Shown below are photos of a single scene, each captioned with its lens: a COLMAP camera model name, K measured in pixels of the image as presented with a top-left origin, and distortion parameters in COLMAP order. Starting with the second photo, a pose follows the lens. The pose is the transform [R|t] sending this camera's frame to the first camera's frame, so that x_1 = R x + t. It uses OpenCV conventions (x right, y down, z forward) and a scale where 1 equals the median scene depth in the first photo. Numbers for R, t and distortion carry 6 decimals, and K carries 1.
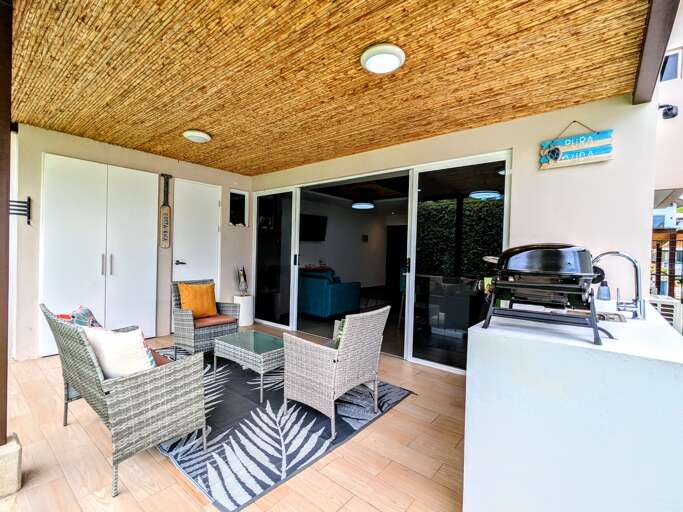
lens RADIAL K [[322.8, 0, 346.5], [0, 322.8, 253.7], [0, 0, 1]] dist [-0.025455, -0.000357]
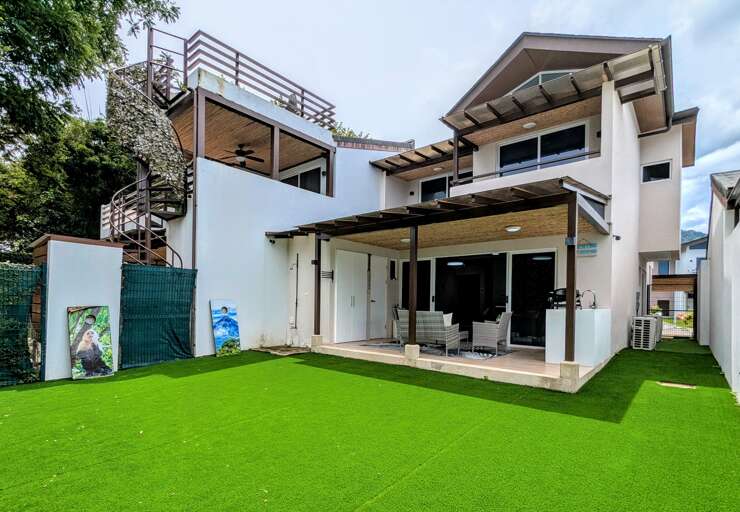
lens RADIAL K [[312.0, 0, 370.0], [0, 312.0, 256.0], [0, 0, 1]] dist [0.000554, 0.000031]
pose [[0.993487, -0.026113, -0.110914, -0.460641], [0.009881, 0.989463, -0.144448, 0.041217], [0.113517, 0.142412, 0.983277, -1.076001]]
